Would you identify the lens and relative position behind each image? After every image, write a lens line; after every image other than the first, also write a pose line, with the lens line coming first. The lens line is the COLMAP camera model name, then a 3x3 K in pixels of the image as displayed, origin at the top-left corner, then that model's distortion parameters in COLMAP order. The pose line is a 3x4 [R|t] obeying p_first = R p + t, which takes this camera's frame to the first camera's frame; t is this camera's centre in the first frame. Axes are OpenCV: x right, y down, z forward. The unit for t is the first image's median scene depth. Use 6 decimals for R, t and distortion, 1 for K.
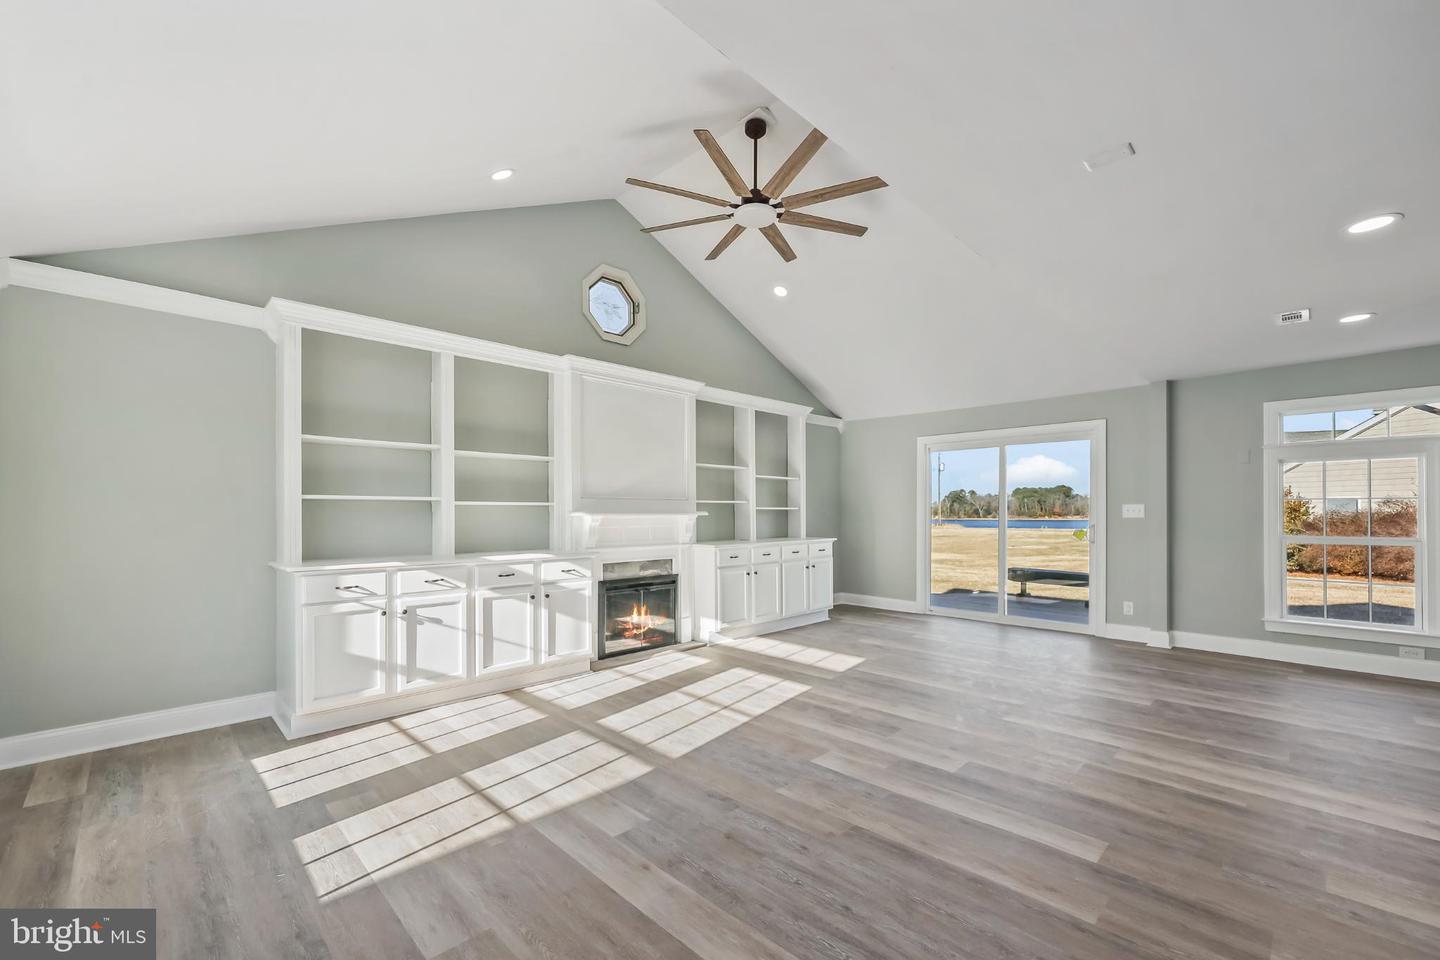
lens RADIAL K [[597.3, 0, 723.1], [0, 597.3, 513.7], [0, 0, 1]] dist [0.000903, 0.000167]
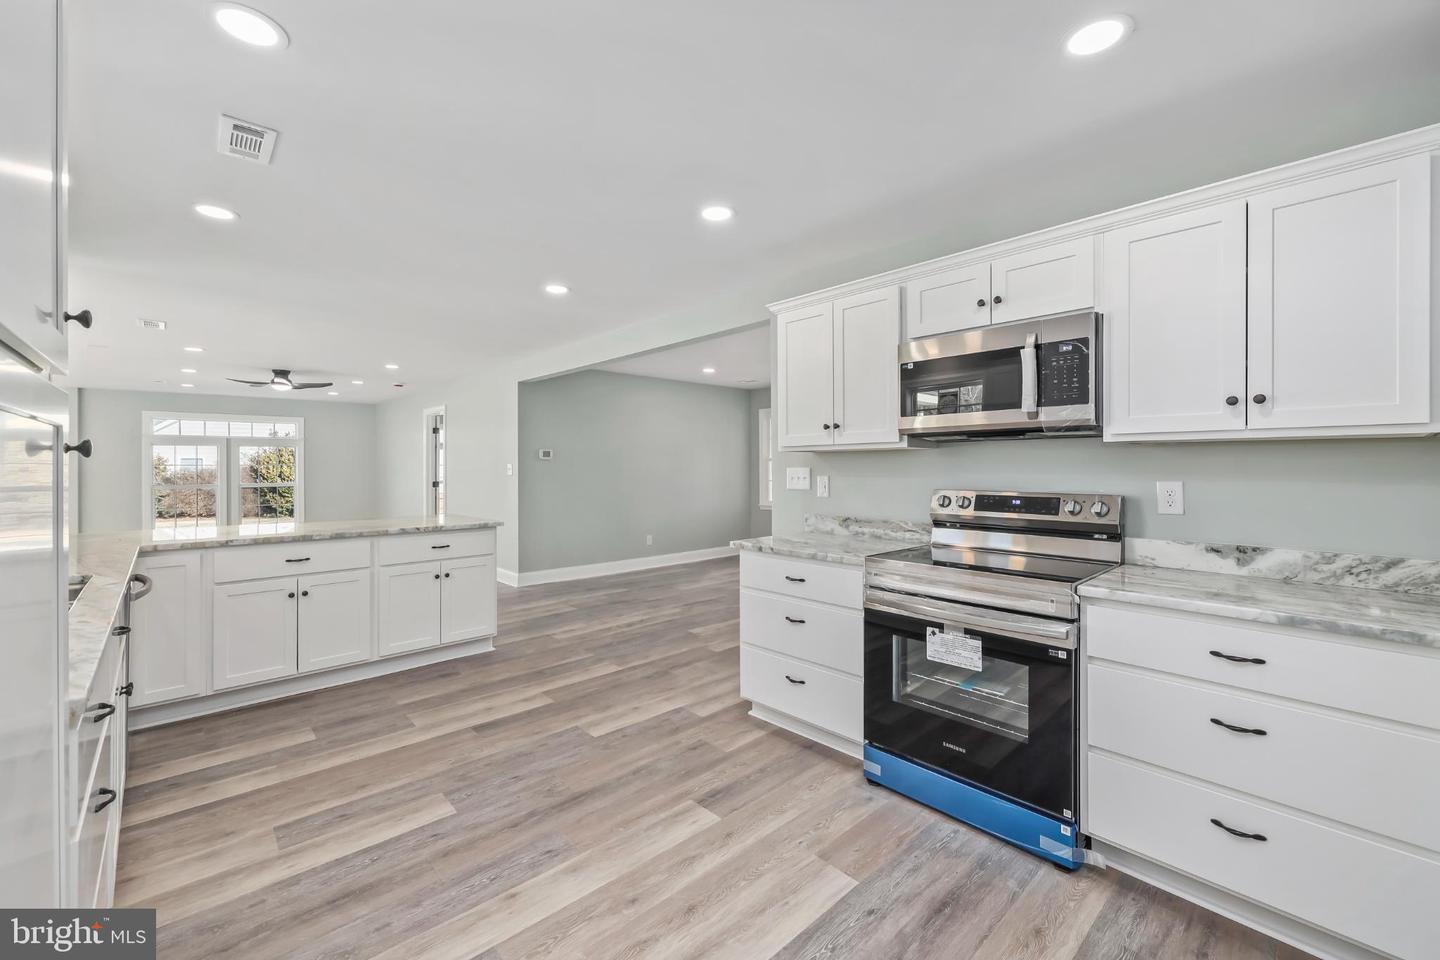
lens RADIAL K [[581.2, 0, 723.8], [0, 581.2, 467.2], [0, 0, 1]] dist [0.000303, 0.000480]
pose [[0.029870, 0.001650, 0.999552, -0.933579], [0.001978, 0.999997, -0.001710, -0.012870], [-0.999552, 0.002028, 0.029867, -0.931629]]
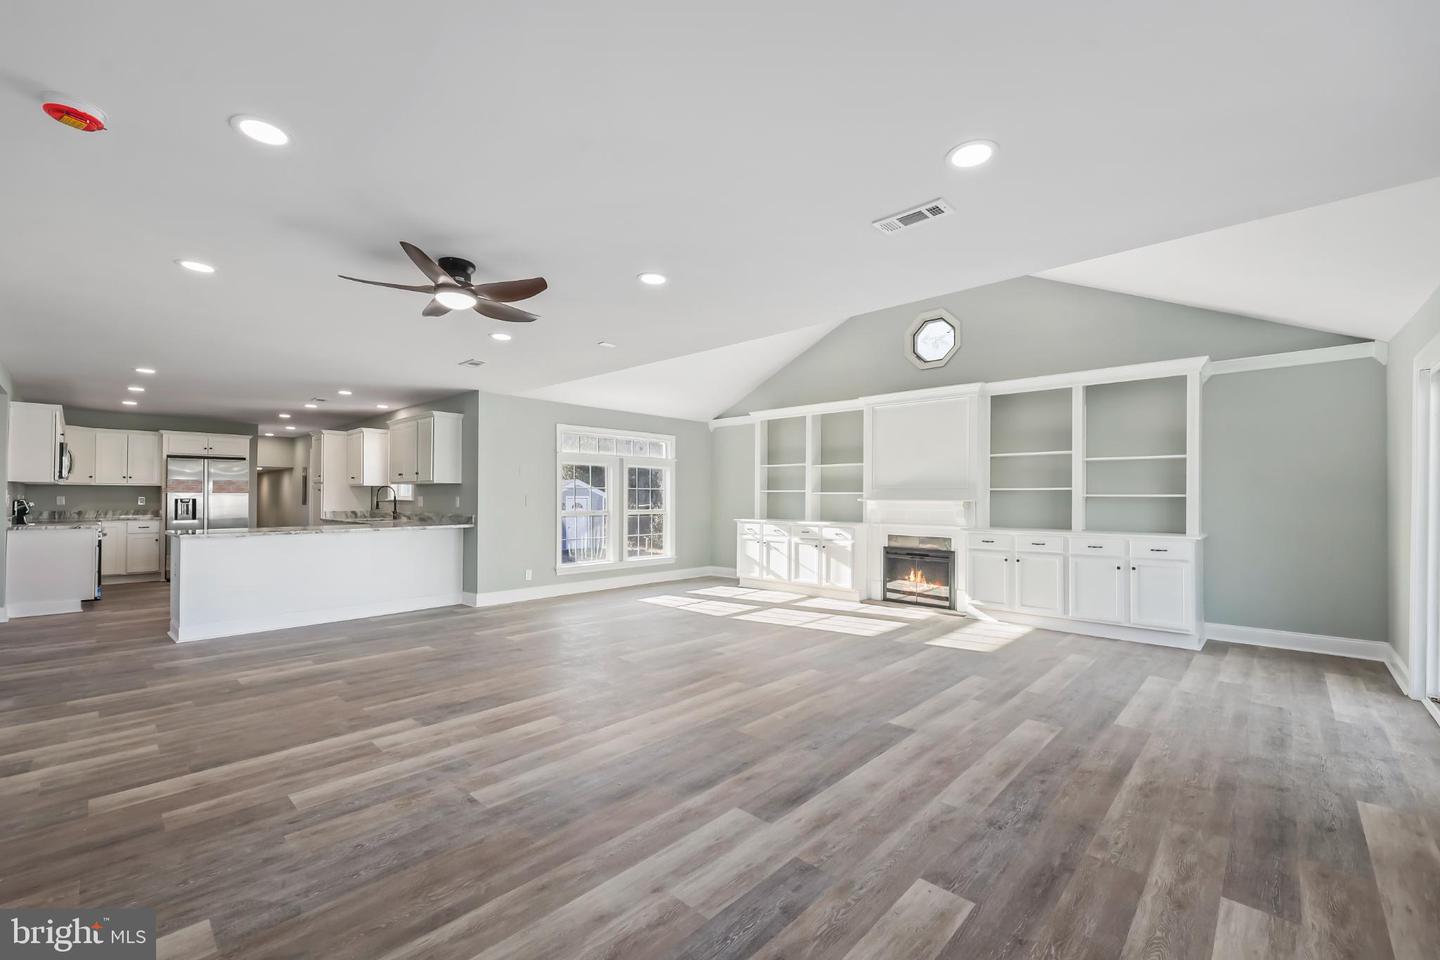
lens RADIAL K [[597.4, 0, 724.4], [0, 597.4, 496.5], [0, 0, 1]] dist [0.001401, 0.000354]
pose [[0.029053, 0.001559, -0.999577, 1.414820], [-0.005665, 0.999983, 0.001395, -0.008423], [0.999562, 0.005622, 0.029061, 0.659540]]
